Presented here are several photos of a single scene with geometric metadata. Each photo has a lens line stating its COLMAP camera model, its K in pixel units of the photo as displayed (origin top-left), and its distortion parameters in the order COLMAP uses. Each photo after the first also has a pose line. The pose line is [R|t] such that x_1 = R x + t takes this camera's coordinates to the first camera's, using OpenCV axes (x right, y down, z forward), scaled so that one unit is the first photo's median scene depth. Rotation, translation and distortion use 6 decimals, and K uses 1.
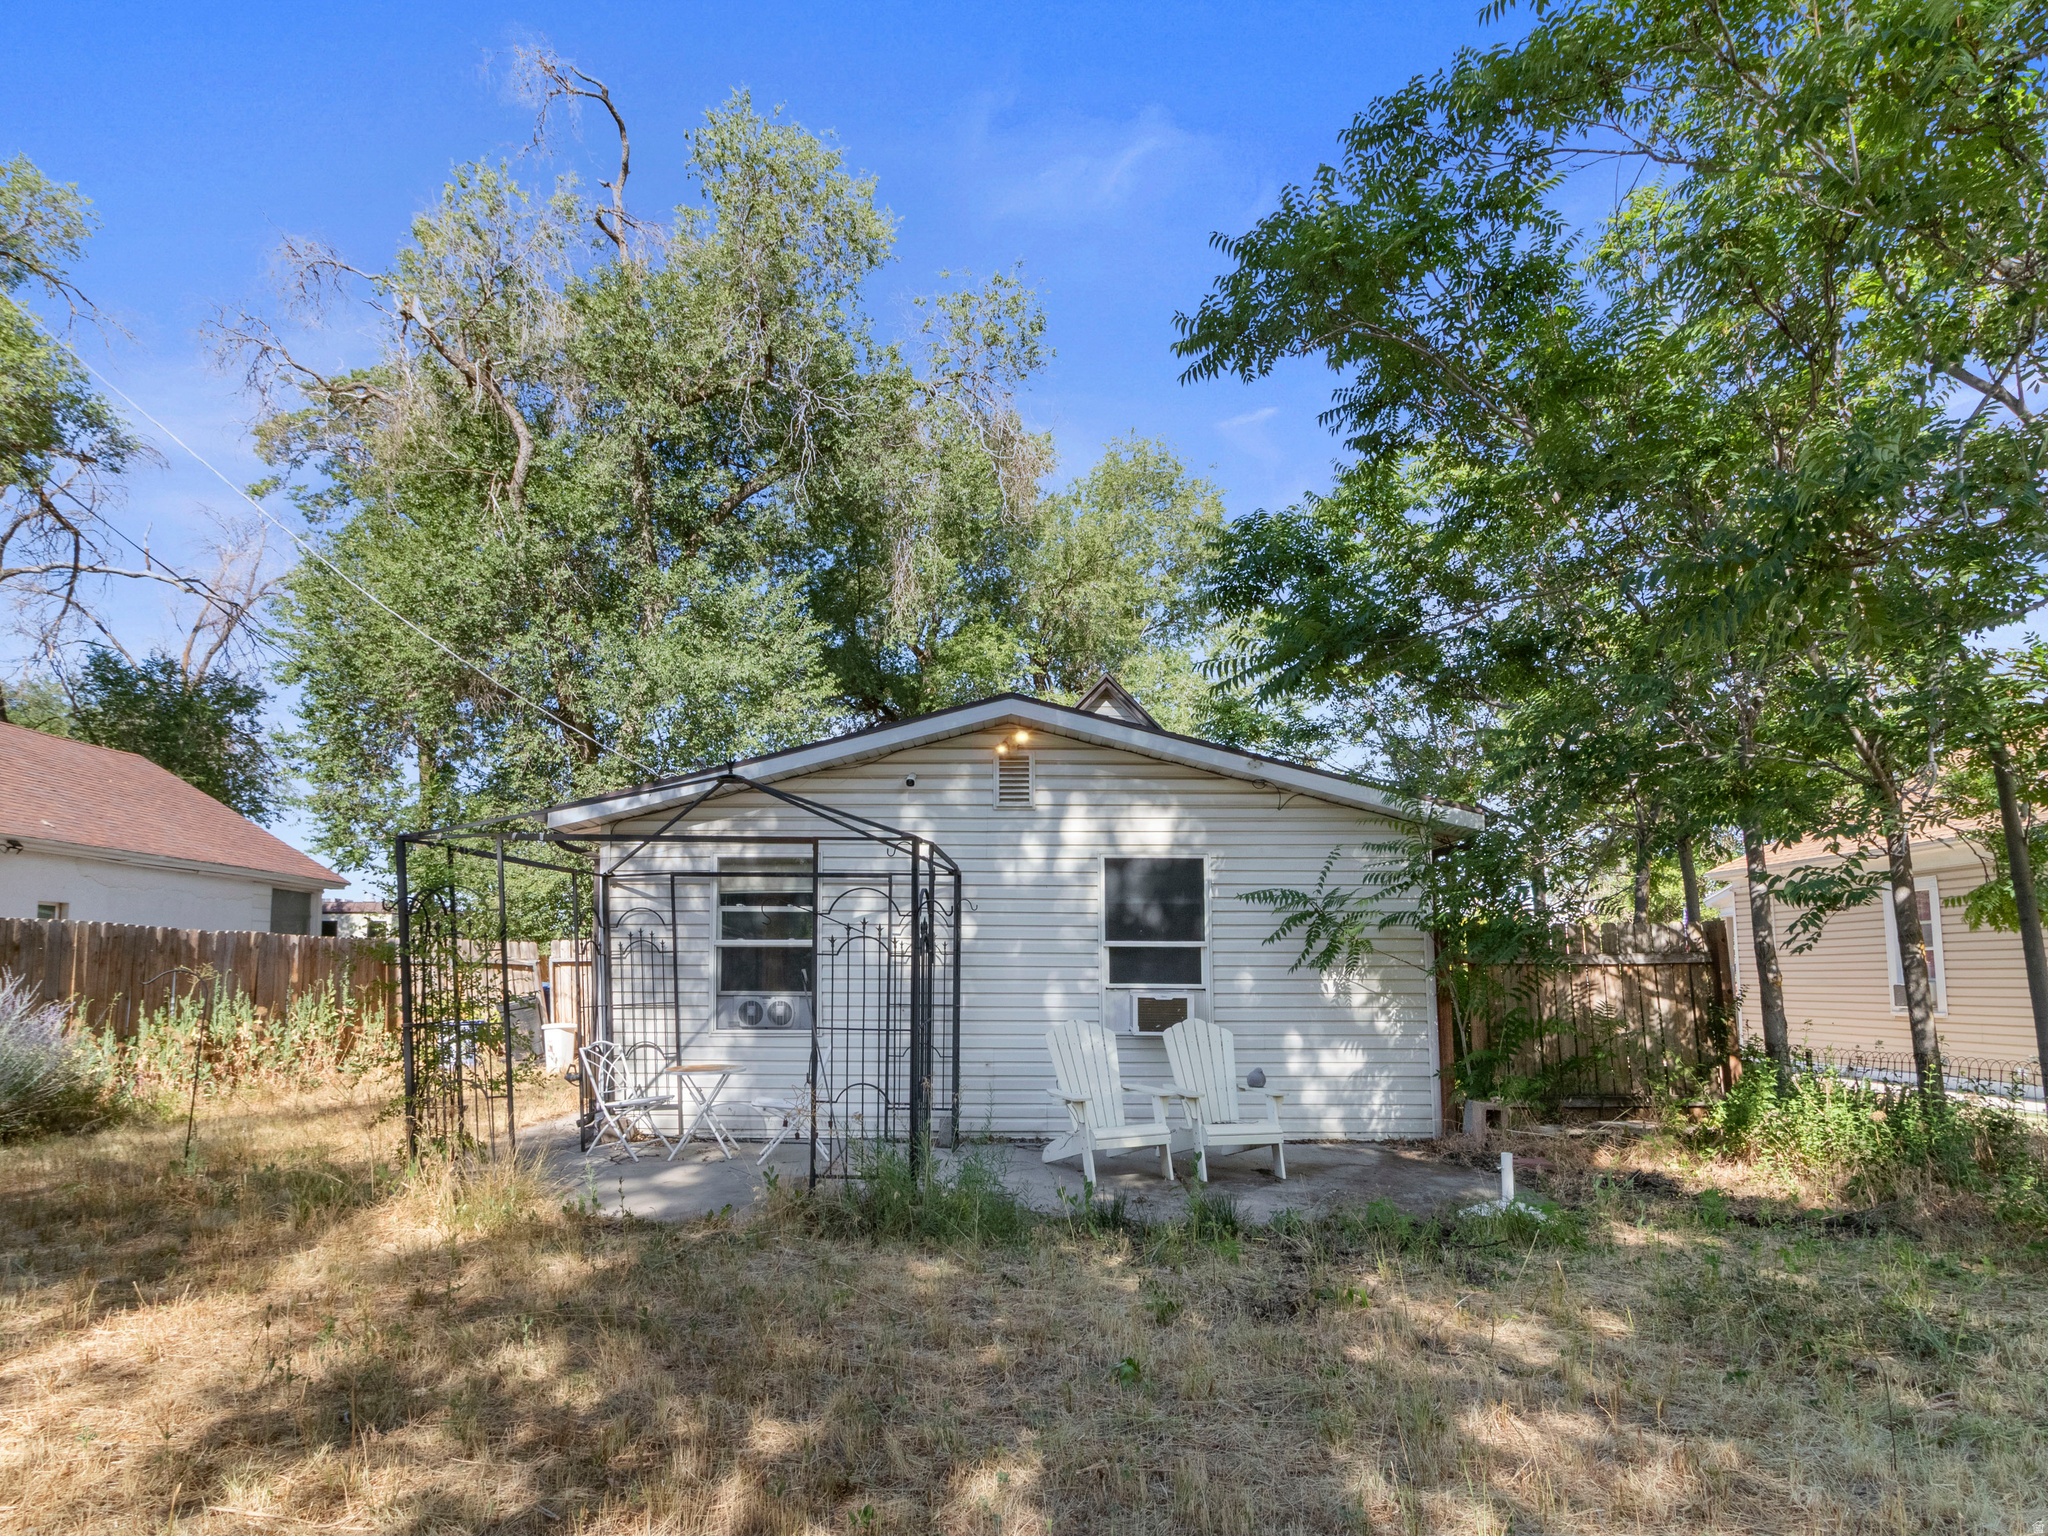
lens RADIAL K [[1056.8, 0, 1024.6], [0, 1056.8, 687.9], [0, 0, 1]] dist [0.001748, 0.000149]
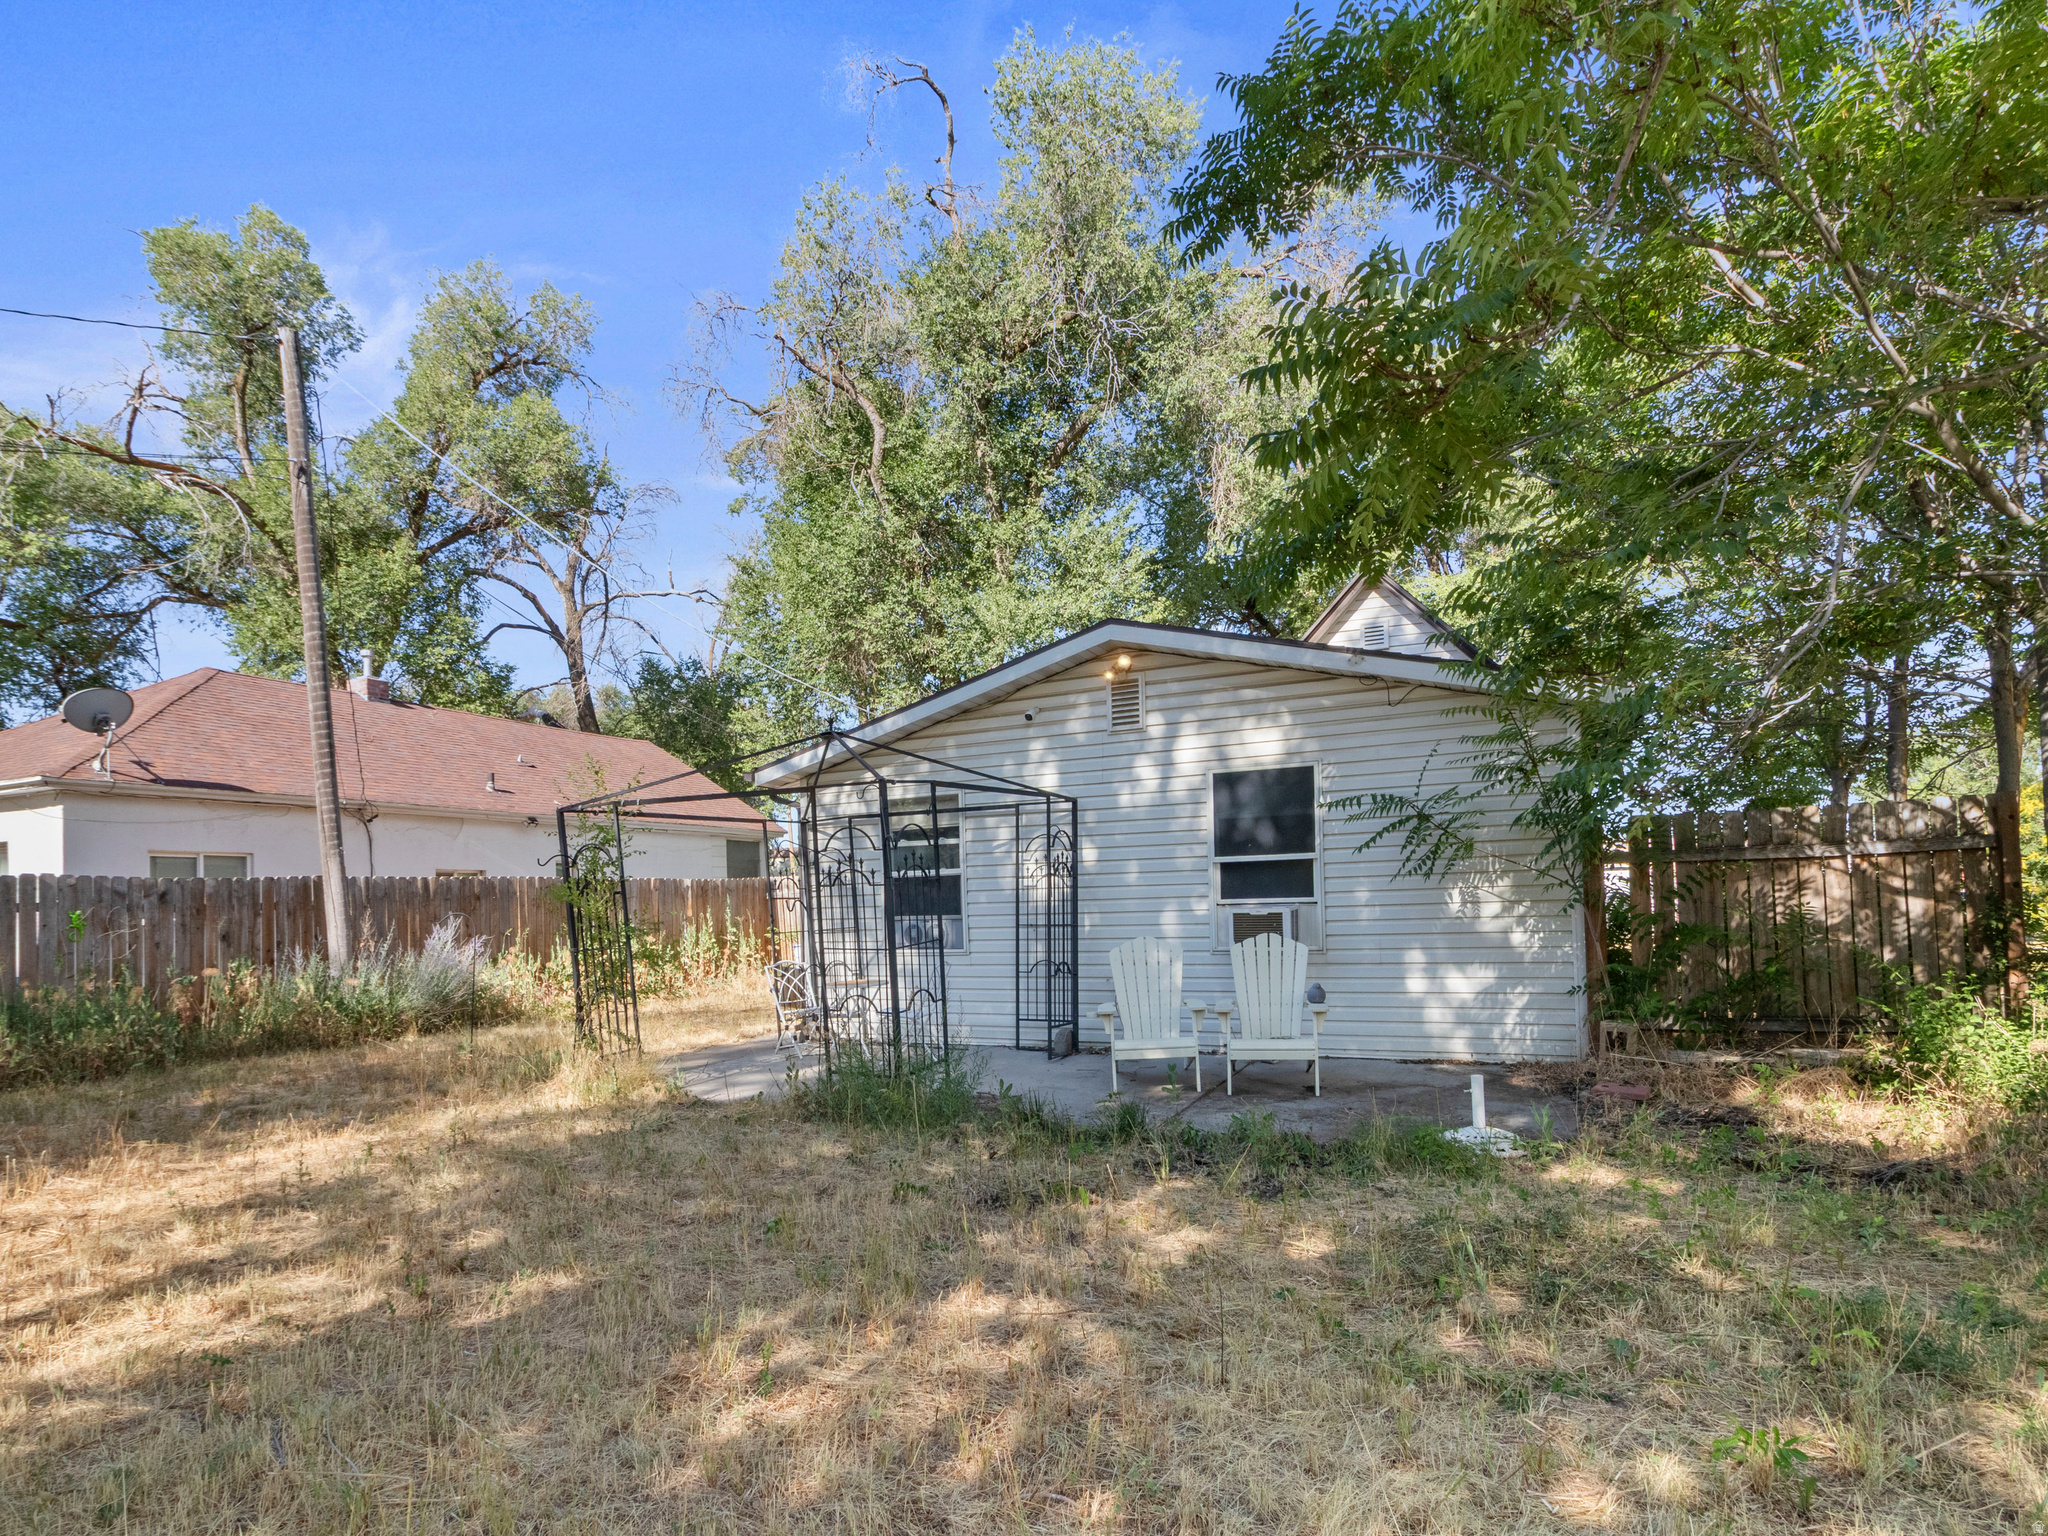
lens RADIAL K [[1097.2, 0, 1036.6], [0, 1097.2, 676.1], [0, 0, 1]] dist [0.002108, 0.002061]
pose [[0.897821, -0.116660, -0.424627, 0.382379], [0.146738, 0.988418, 0.038707, 0.008654], [0.415193, -0.097061, 0.904541, 0.022879]]
